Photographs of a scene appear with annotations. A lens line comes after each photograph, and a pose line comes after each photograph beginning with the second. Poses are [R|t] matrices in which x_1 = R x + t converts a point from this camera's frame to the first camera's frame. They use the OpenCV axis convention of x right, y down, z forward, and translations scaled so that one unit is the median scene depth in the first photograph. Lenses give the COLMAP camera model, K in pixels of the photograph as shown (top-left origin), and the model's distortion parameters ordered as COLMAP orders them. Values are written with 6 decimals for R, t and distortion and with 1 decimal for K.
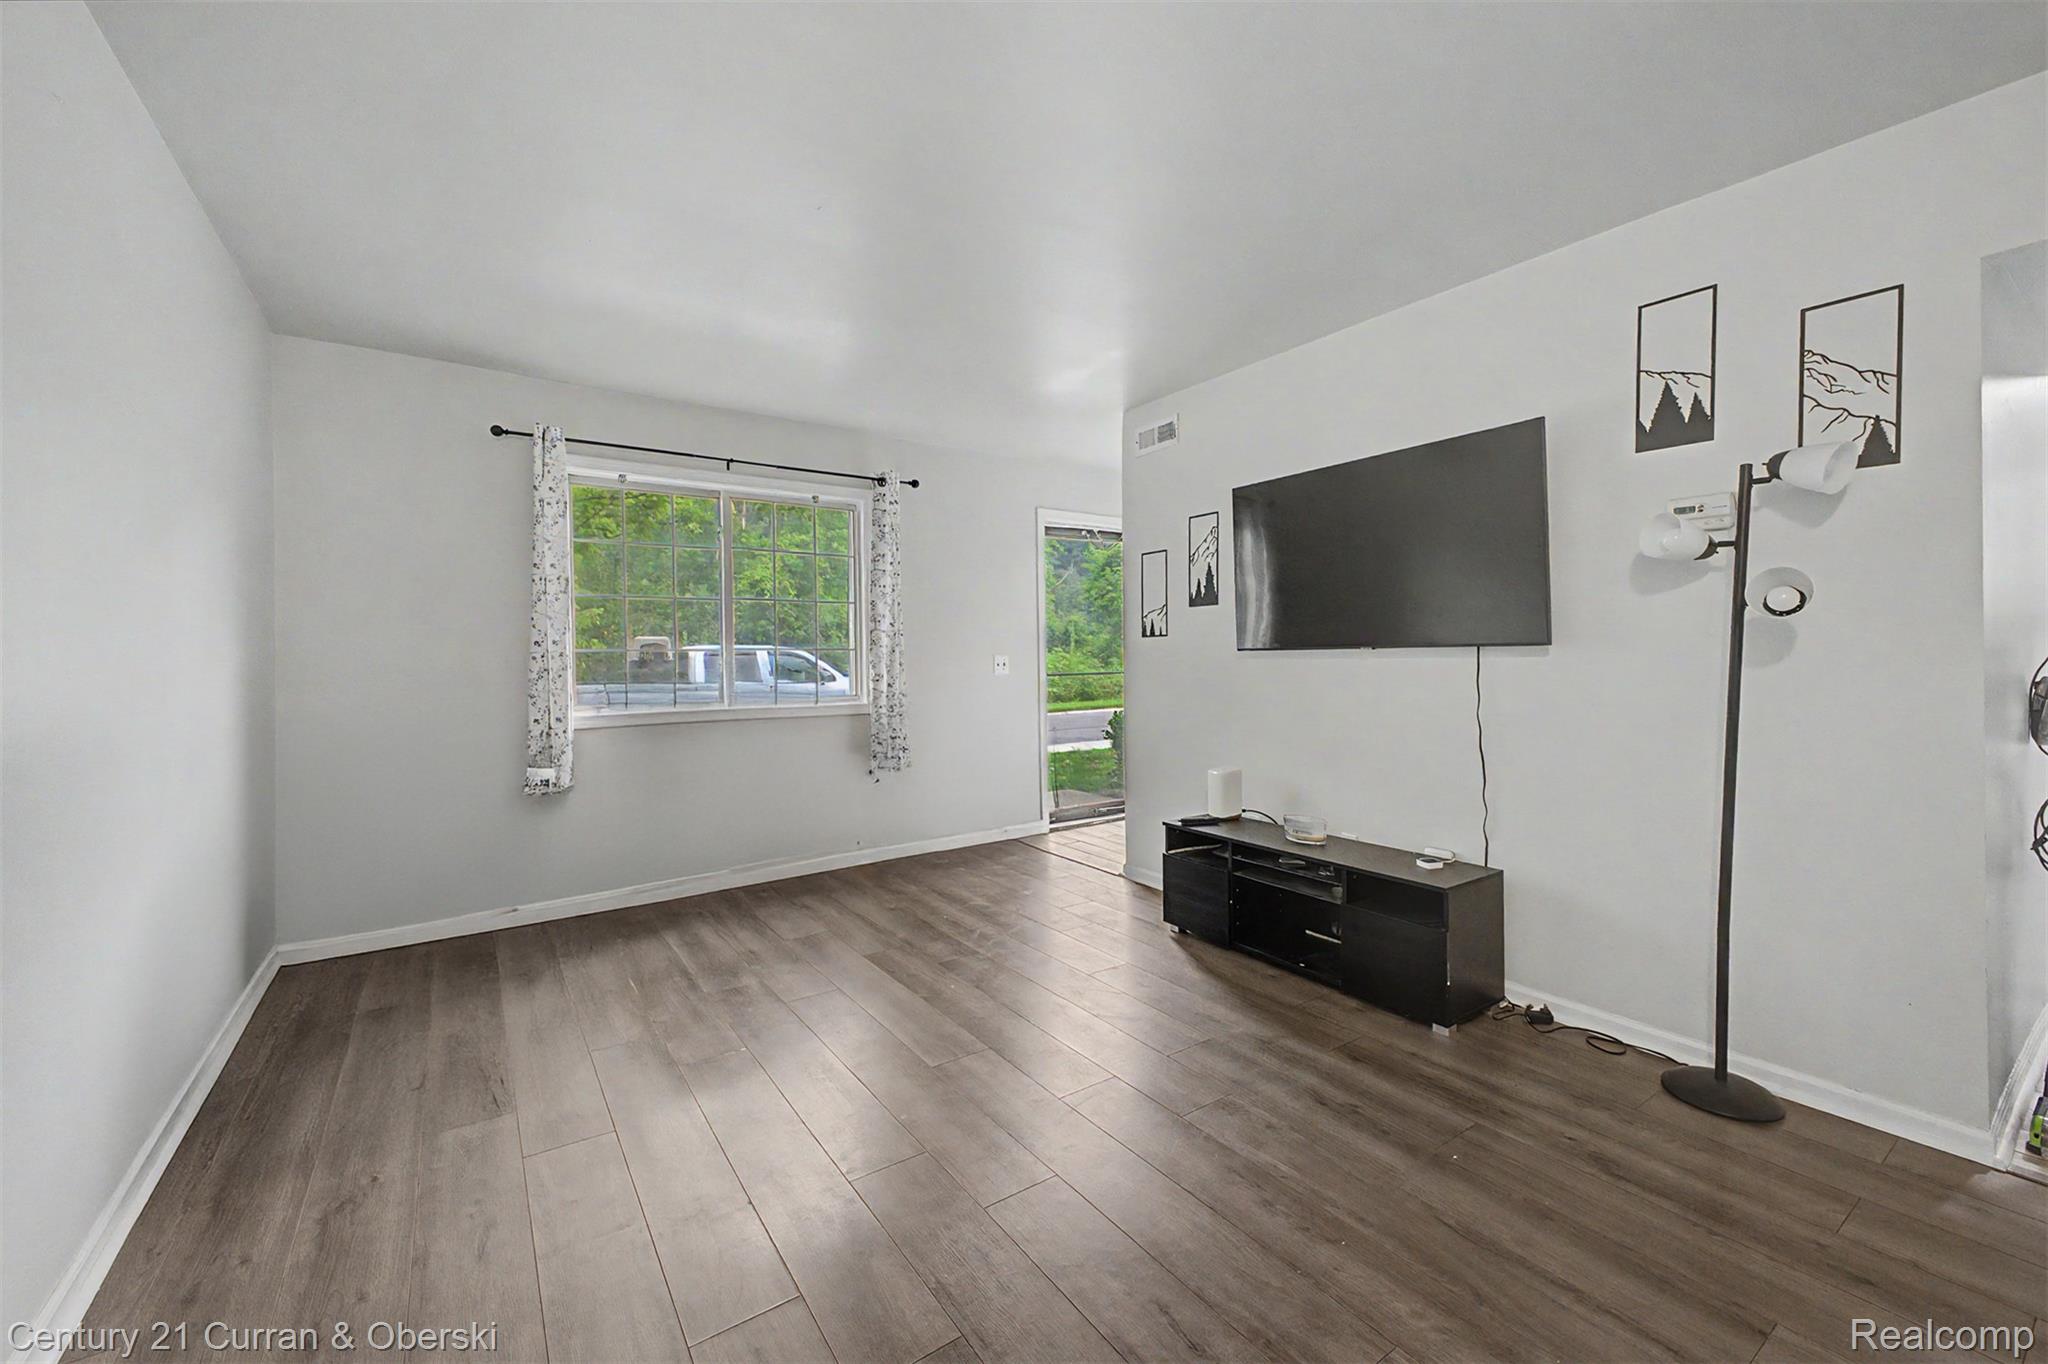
lens RADIAL K [[801.8, 0, 1023.3], [0, 801.8, 669.5], [0, 0, 1]] dist [-0.000943, -0.000353]
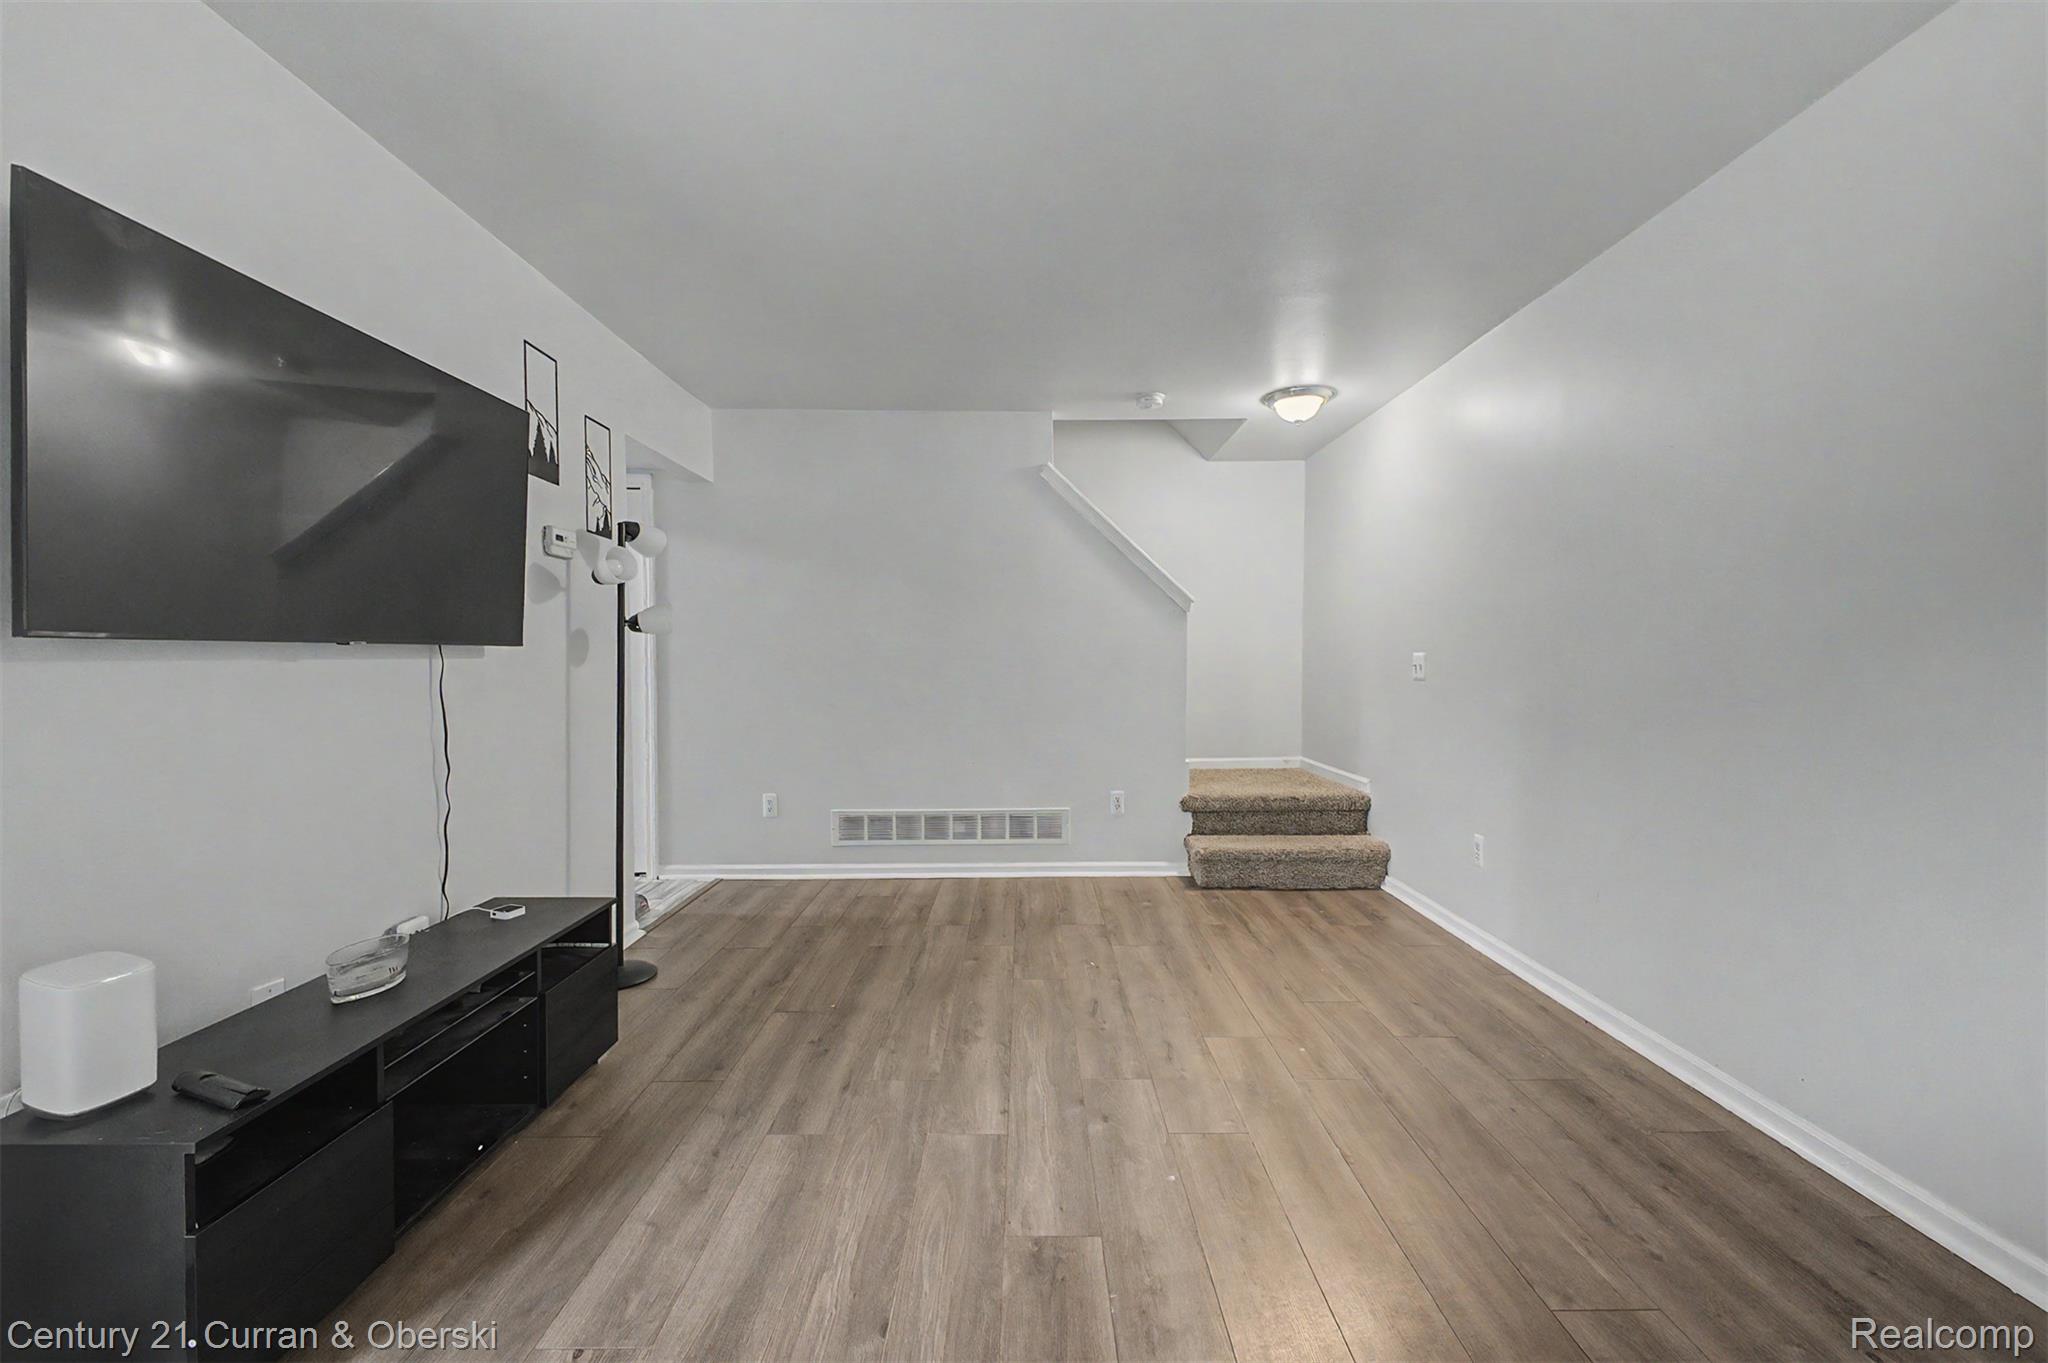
lens RADIAL K [[812.4, 0, 1025.2], [0, 812.4, 683.6], [0, 0, 1]] dist [0.035445, -0.014567]
pose [[-0.824418, -0.013571, 0.565819, -0.261043], [0.010534, 0.999171, 0.039314, -0.010718], [-0.565884, 0.038372, -0.823592, 0.918291]]
